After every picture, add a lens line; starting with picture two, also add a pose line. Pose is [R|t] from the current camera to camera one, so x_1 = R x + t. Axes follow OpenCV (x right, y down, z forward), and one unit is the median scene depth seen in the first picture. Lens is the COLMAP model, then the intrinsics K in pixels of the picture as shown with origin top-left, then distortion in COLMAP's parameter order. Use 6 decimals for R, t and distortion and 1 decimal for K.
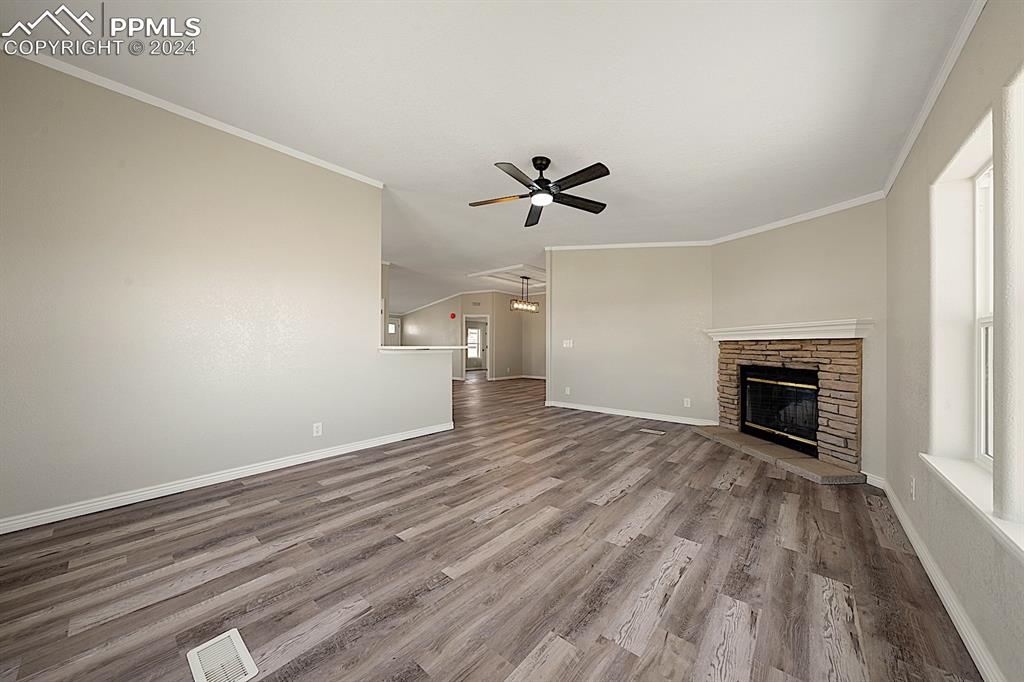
lens RADIAL K [[350.0, 0, 515.1], [0, 350.0, 344.7], [0, 0, 1]] dist [-0.006007, -0.000062]
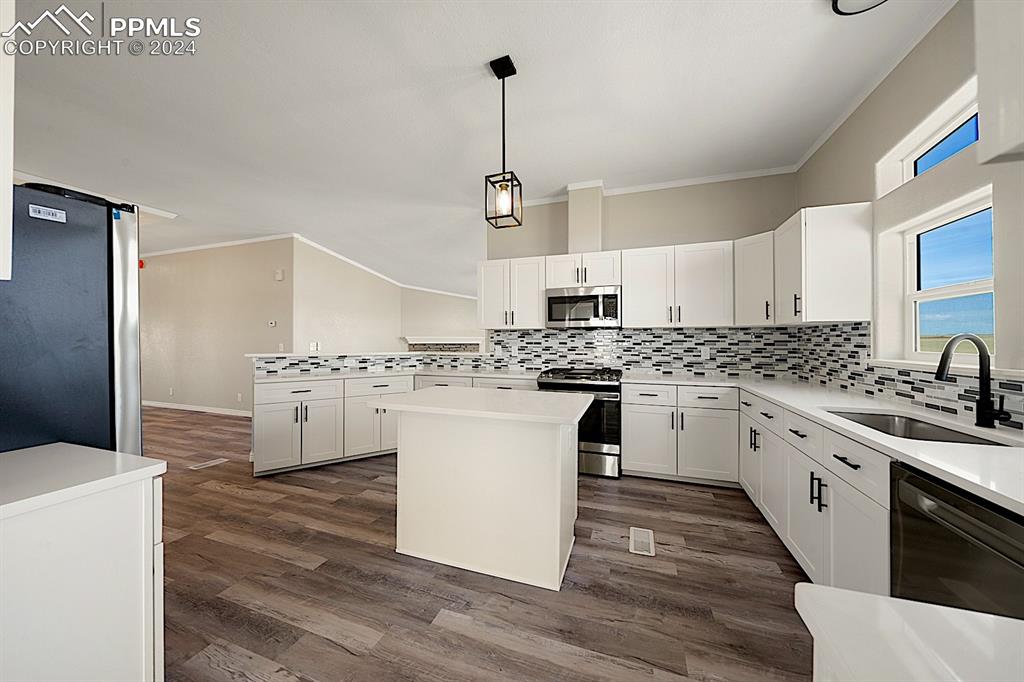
lens RADIAL K [[349.4, 0, 516.0], [0, 349.4, 337.8], [0, 0, 1]] dist [-0.002136, -0.000024]
pose [[-0.355043, -0.000843, 0.934849, -1.836087], [-0.004979, 0.999987, -0.000989, -0.059871], [-0.934837, -0.005006, -0.355043, 1.627234]]
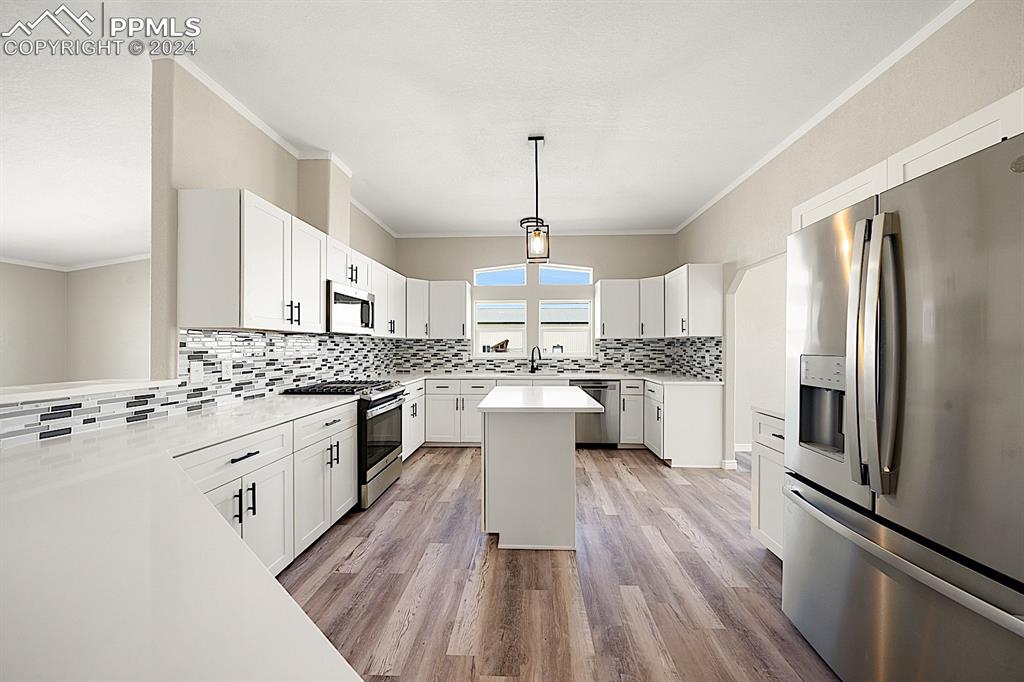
lens RADIAL K [[350.0, 0, 515.1], [0, 350.0, 344.7], [0, 0, 1]] dist [-0.006007, -0.000062]
pose [[-0.795410, -0.008542, -0.606011, -0.617407], [-0.002340, 0.999937, -0.011024, -0.055786], [0.606067, -0.007350, -0.795380, 2.085486]]
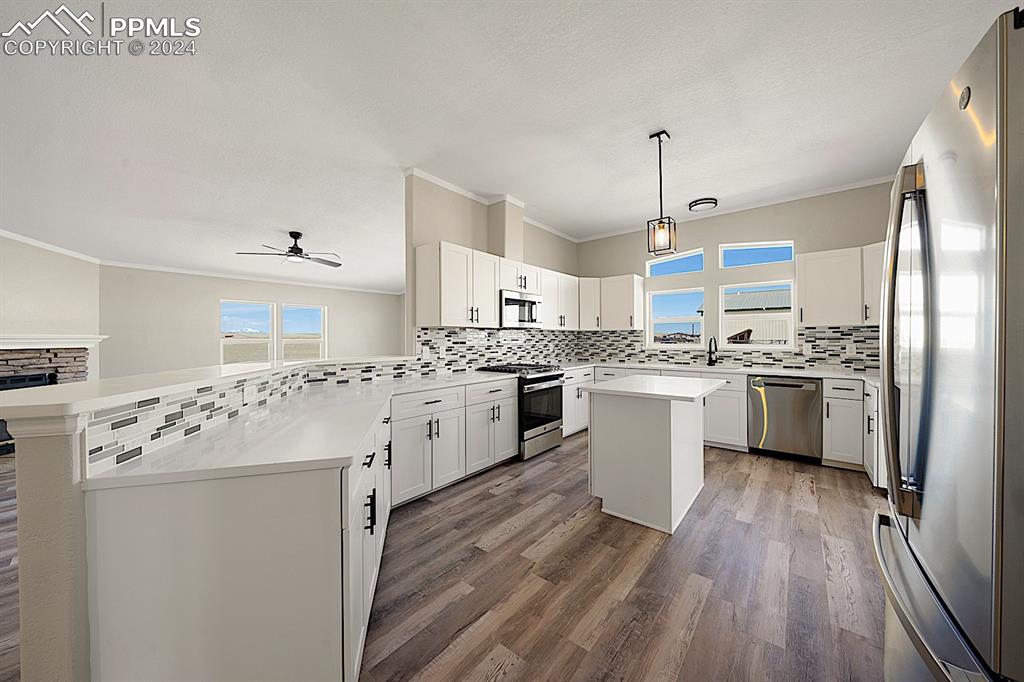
lens RADIAL K [[348.5, 0, 515.6], [0, 348.5, 337.4], [0, 0, 1]] dist [-0.006504, -0.000095]
pose [[-0.999933, -0.002298, -0.011303, -0.809718], [-0.002230, 0.999979, -0.006028, -0.052986], [0.011316, -0.006002, -0.999918, 2.312186]]
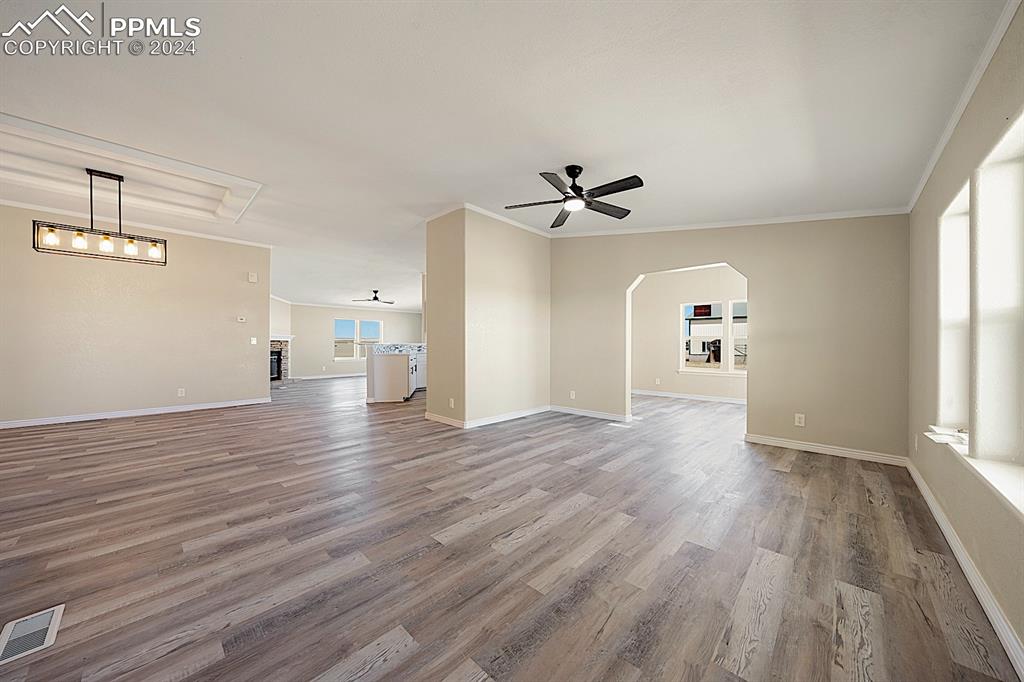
lens RADIAL K [[350.0, 0, 515.1], [0, 350.0, 344.7], [0, 0, 1]] dist [-0.006007, -0.000062]
pose [[-0.998383, -0.005503, 0.056575, -1.407109], [-0.005519, 0.999985, -0.000135, 0.006662], [-0.056573, -0.000447, -0.998398, 4.044552]]
